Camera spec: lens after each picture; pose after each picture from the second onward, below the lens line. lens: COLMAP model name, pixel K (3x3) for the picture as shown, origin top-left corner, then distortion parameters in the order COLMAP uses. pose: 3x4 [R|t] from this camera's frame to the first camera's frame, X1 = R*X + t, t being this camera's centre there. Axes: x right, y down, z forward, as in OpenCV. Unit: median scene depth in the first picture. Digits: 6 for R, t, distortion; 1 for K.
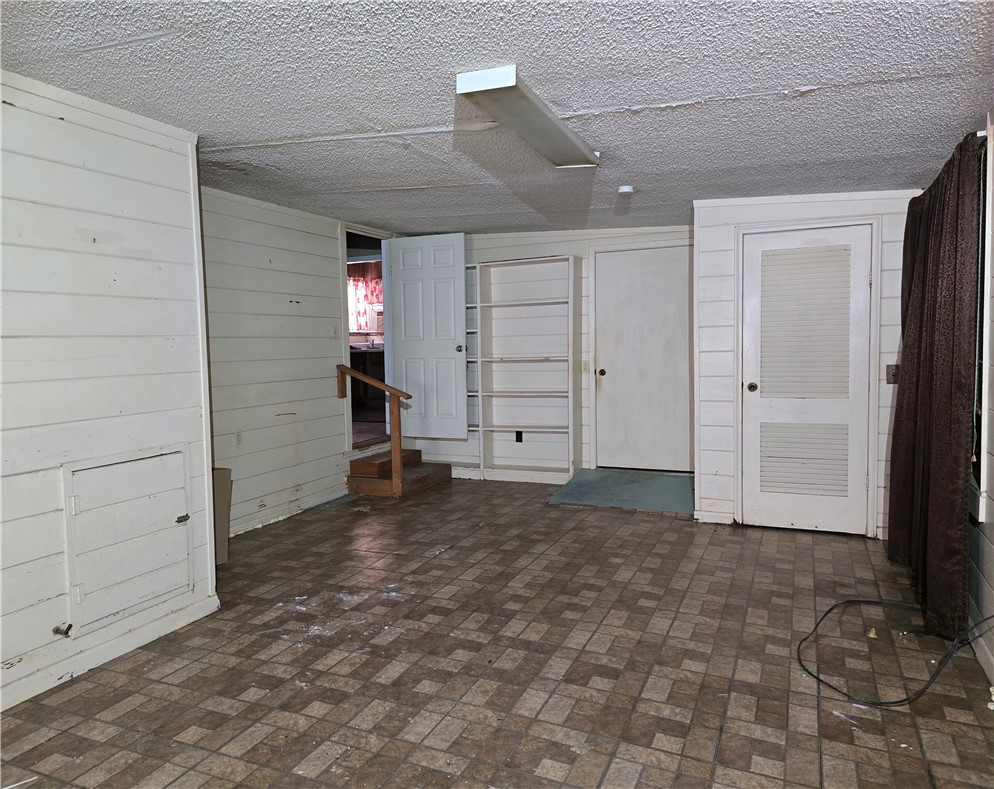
lens RADIAL K [[710.1, 0, 494.9], [0, 710.1, 394.4], [0, 0, 1]] dist [-0.000077, -0.001369]
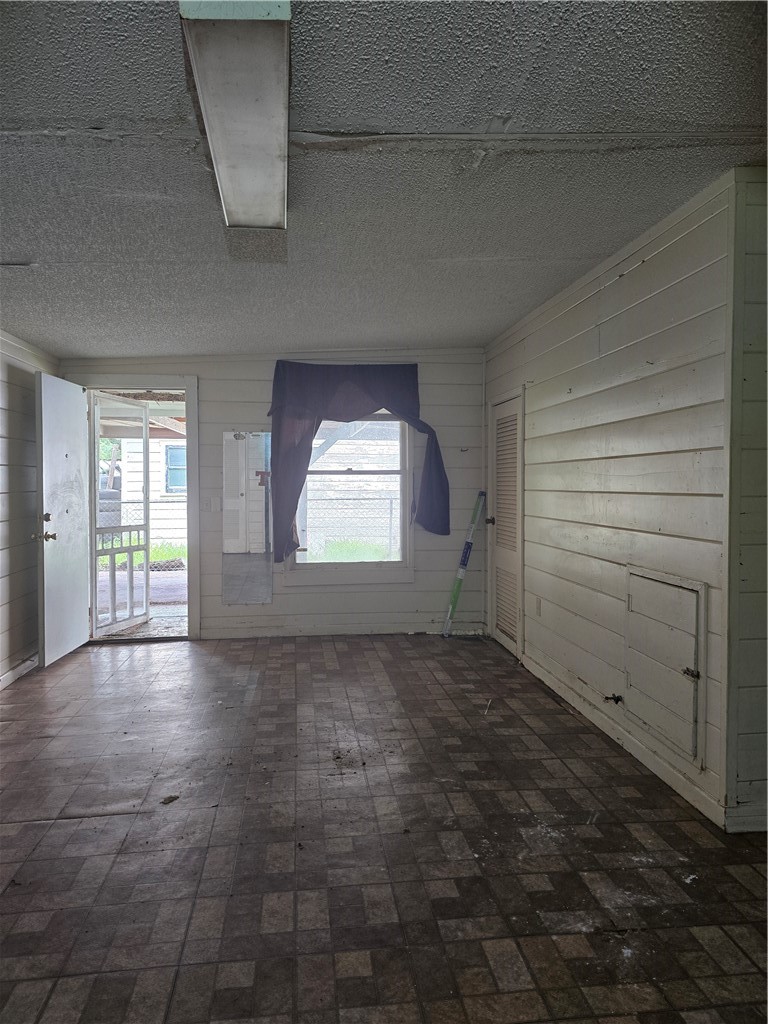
lens RADIAL K [[699.2, 0, 380.8], [0, 699.2, 509.8], [0, 0, 1]] dist [-0.003394, -0.002286]
pose [[-0.871466, 0.041792, -0.488672, 0.272793], [-0.015788, 0.993456, 0.113116, -0.104444], [0.490202, 0.106292, -0.865103, 1.571679]]
